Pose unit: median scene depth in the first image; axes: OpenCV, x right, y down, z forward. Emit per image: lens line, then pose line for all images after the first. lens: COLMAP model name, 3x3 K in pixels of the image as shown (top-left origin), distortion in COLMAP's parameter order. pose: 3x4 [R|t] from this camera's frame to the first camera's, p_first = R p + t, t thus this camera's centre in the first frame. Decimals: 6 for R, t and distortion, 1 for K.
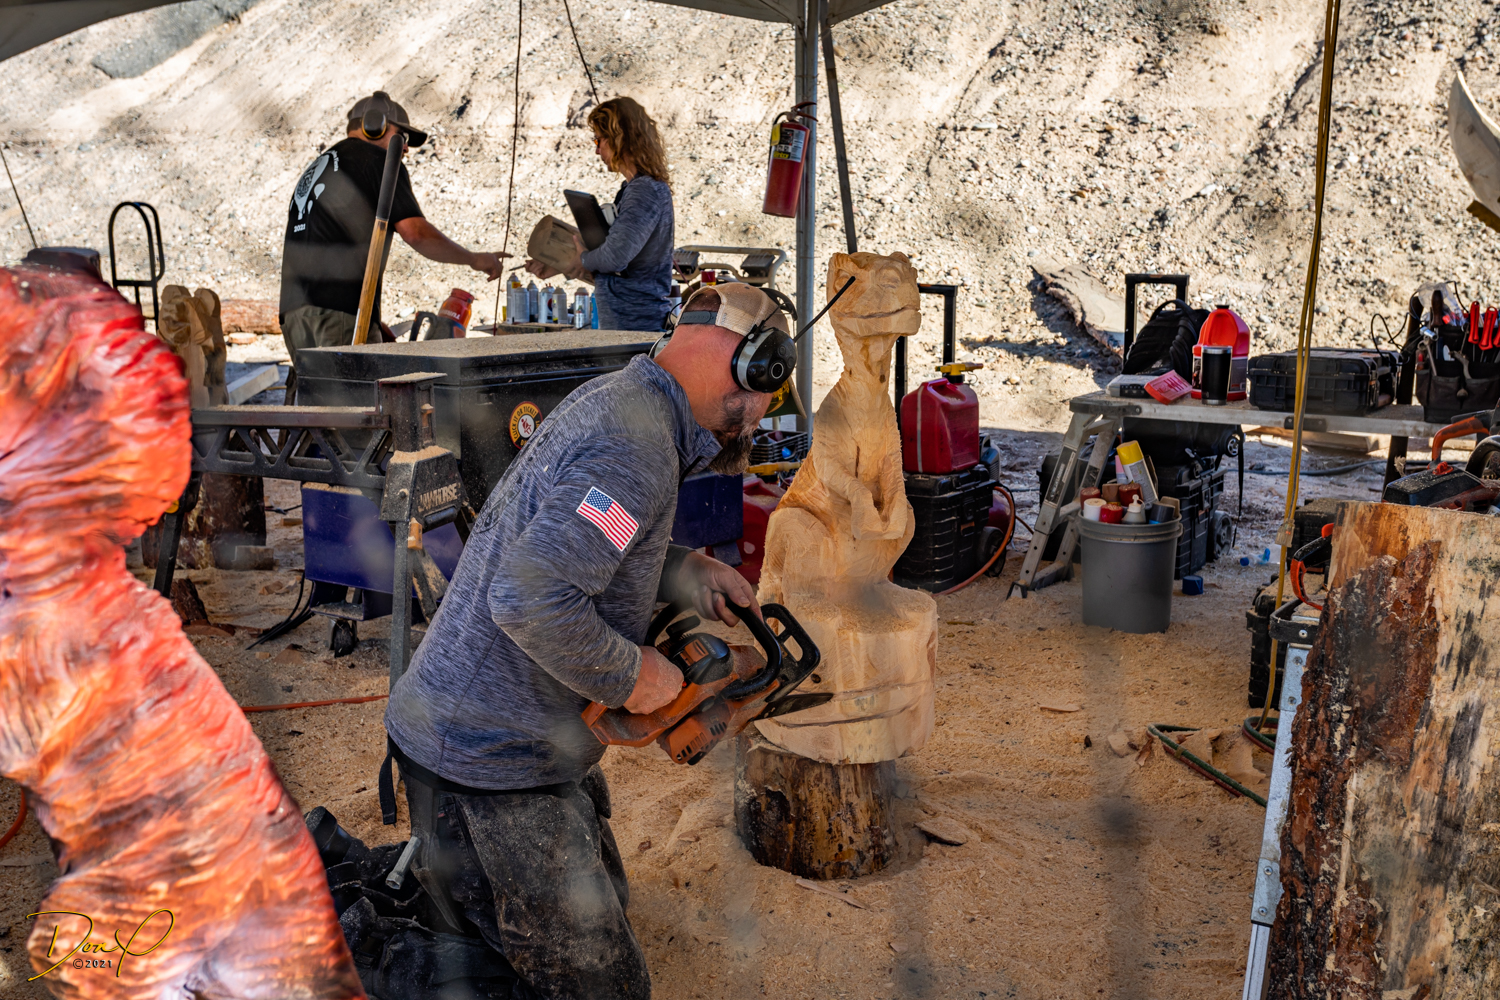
lens RADIAL K [[1671.7, 0, 747.6], [0, 1671.7, 499.2], [0, 0, 1]] dist [0.014470, 0.000000]
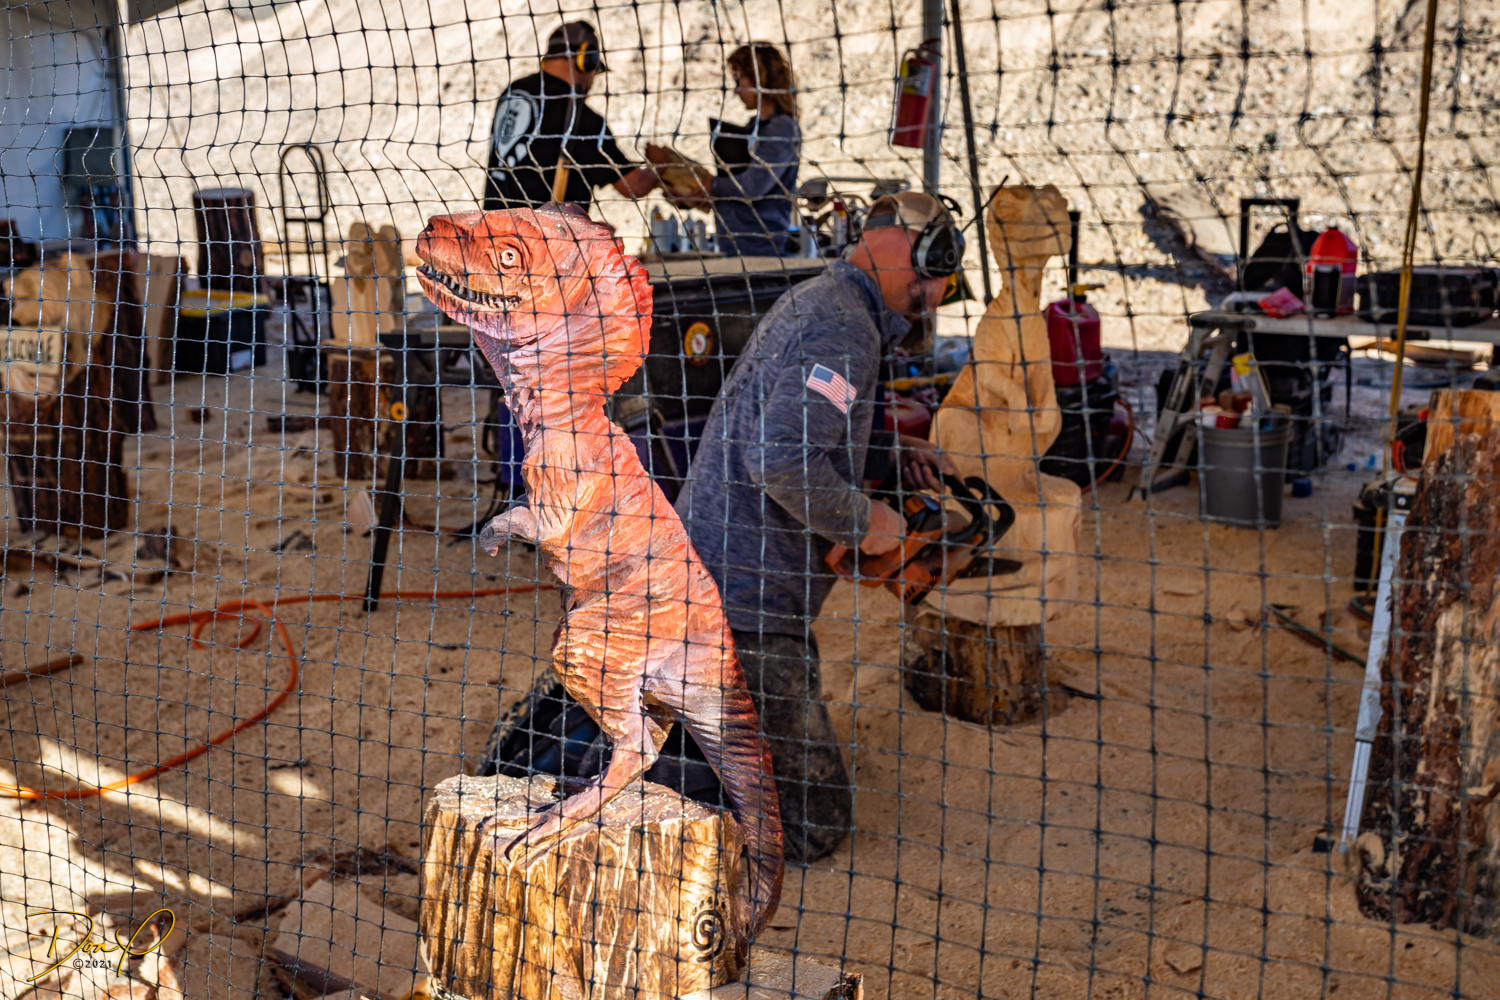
lens RADIAL K [[1671.7, 0, 745.1], [0, 1671.7, 503.0], [0, 0, 1]] dist [0.014470, 0.000000]
pose [[0.998294, -0.004690, -0.058201, -0.027681], [0.007268, 0.998999, 0.044149, 0.010296], [0.057936, -0.044497, 0.997328, -0.091278]]
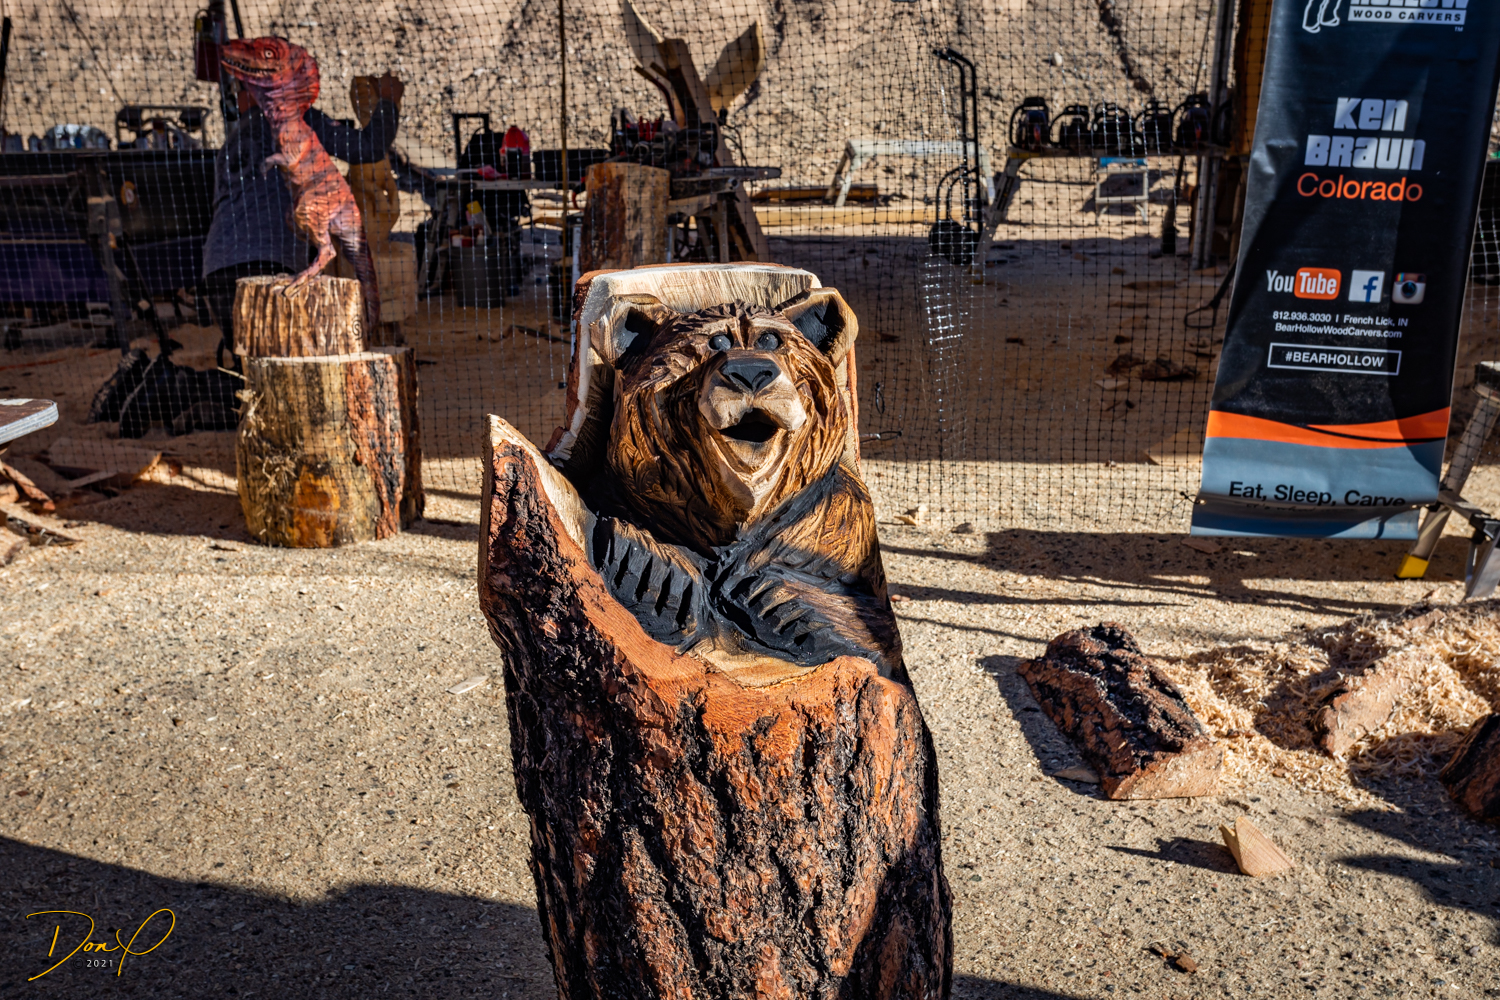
lens RADIAL K [[1443.0, 0, 750.2], [0, 1443.0, 505.5], [0, 0, 1]] dist [0.035370, 0.000000]
pose [[0.895593, -0.130266, 0.425376, -0.179010], [0.088940, 0.989294, 0.115704, 0.115235], [-0.435894, -0.065790, 0.897590, -0.469172]]
